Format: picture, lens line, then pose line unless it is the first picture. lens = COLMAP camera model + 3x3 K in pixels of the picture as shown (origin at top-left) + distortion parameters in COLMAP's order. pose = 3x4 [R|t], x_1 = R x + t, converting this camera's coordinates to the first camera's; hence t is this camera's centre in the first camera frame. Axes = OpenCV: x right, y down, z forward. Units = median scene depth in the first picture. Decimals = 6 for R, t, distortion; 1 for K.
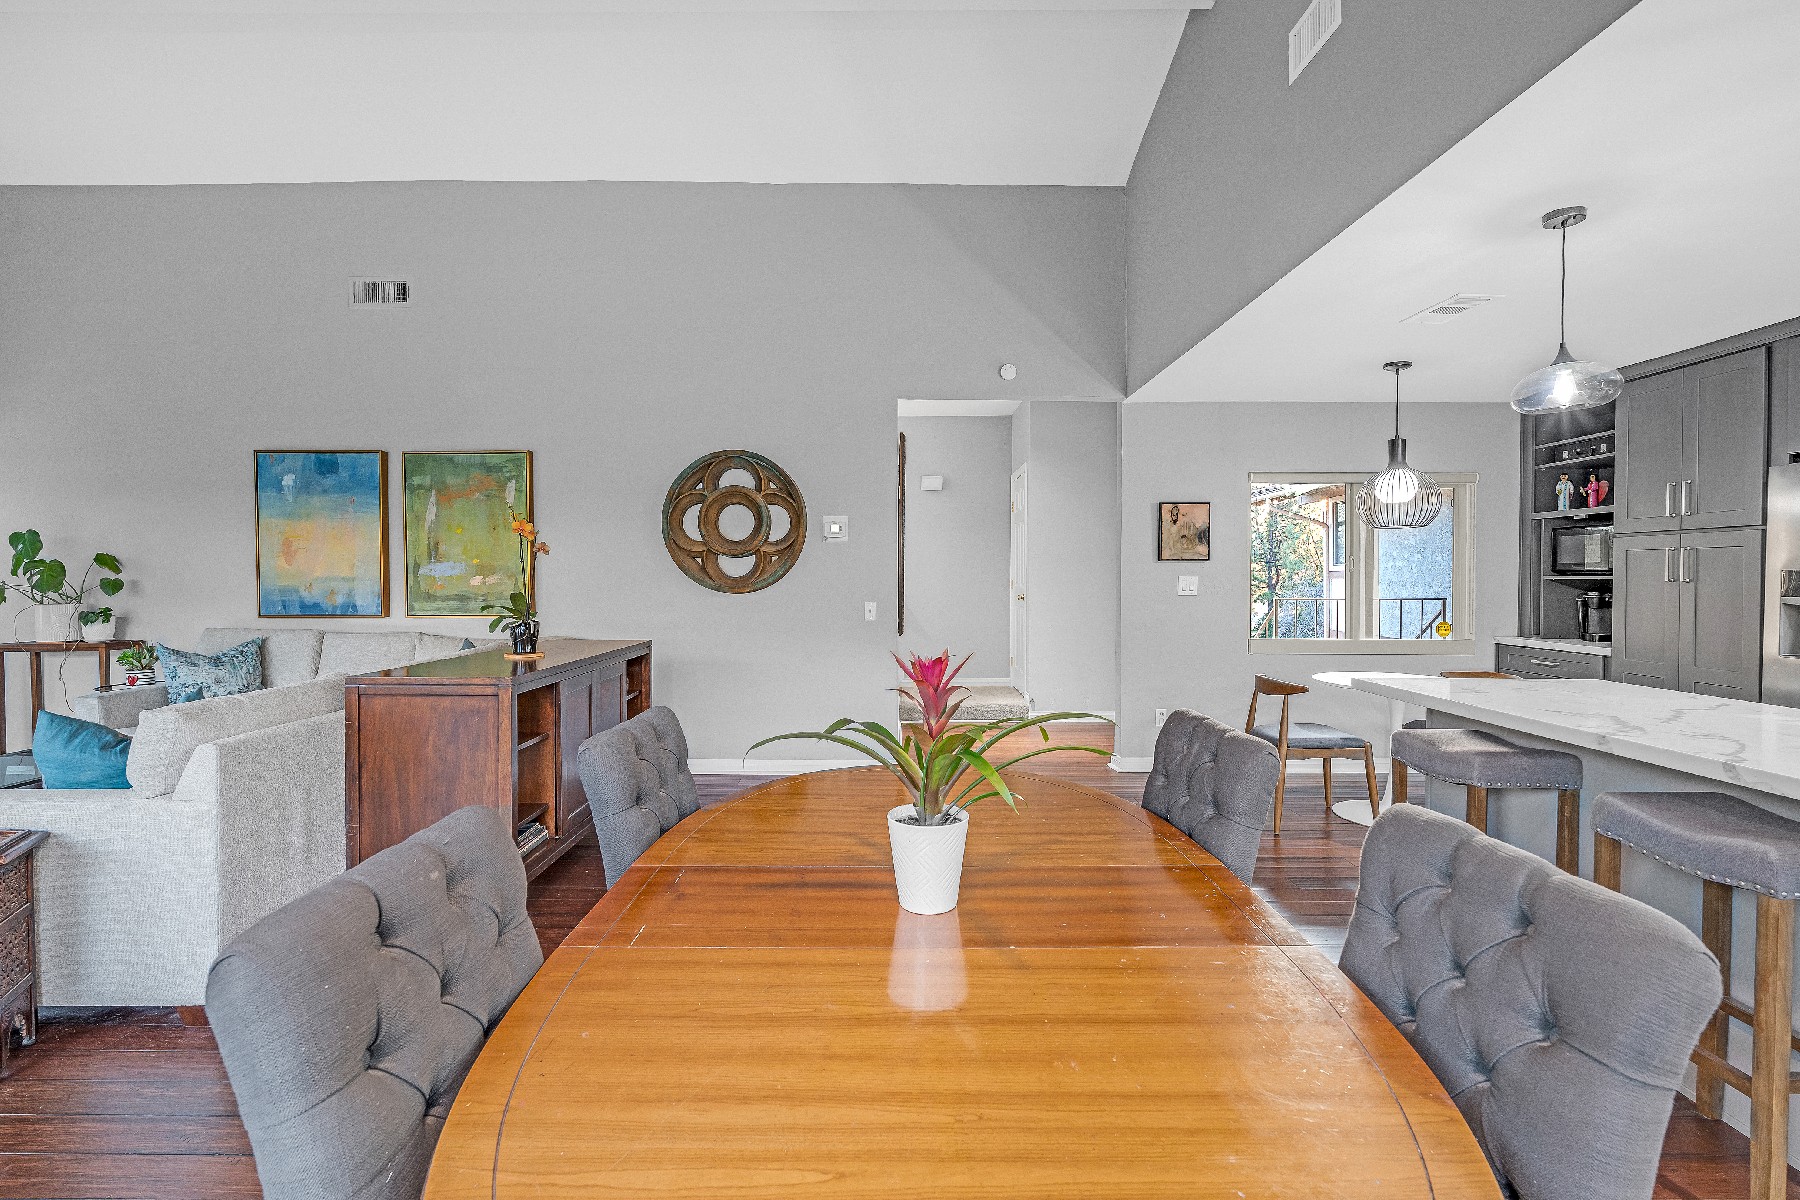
lens RADIAL K [[799.3, 0, 905.4], [0, 799.3, 587.0], [0, 0, 1]] dist [-0.005460, -0.000403]
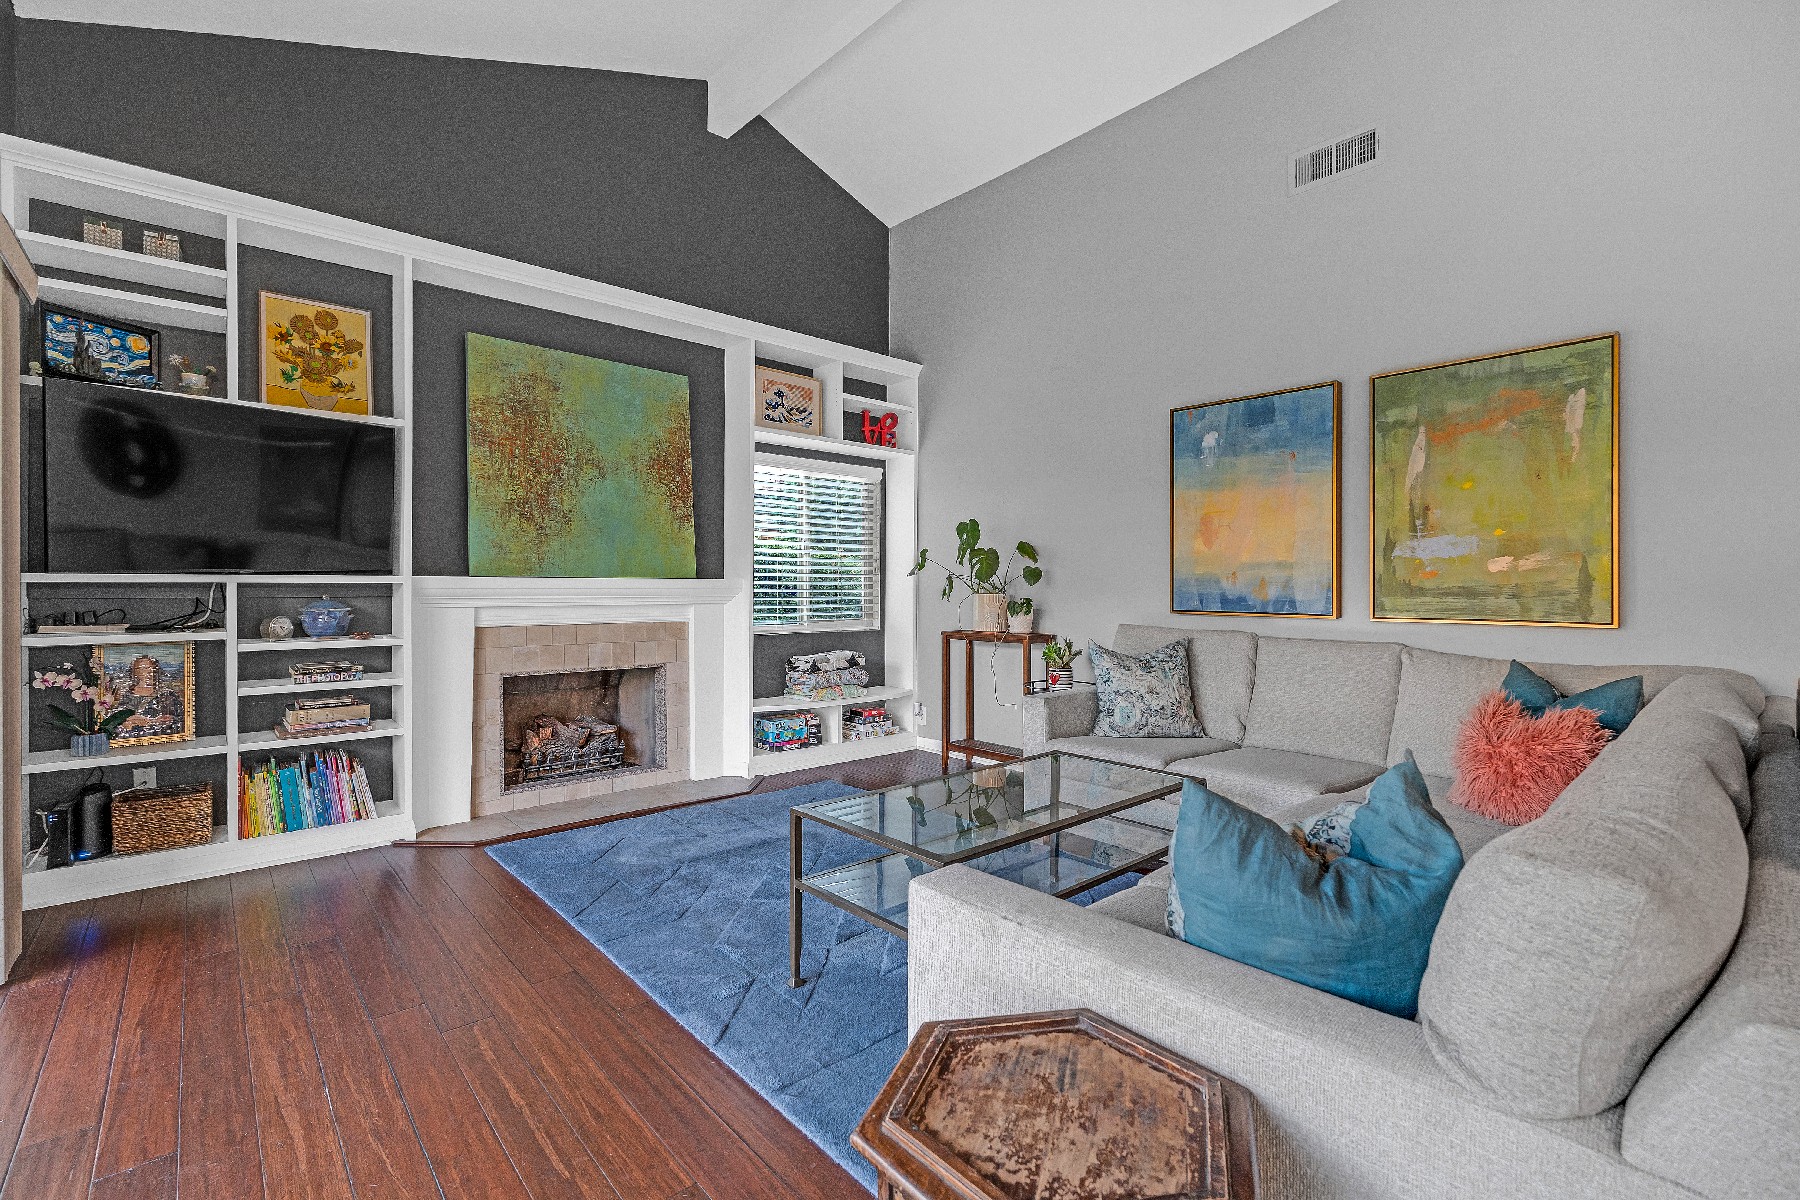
lens RADIAL K [[799.3, 0, 898.8], [0, 799.3, 590.1], [0, 0, 1]] dist [-0.005460, -0.000403]
pose [[0.660358, 0.008274, -0.750905, -0.383107], [-0.014661, 0.999891, -0.001875, 0.019991], [0.750808, 0.012247, 0.660407, 0.249657]]
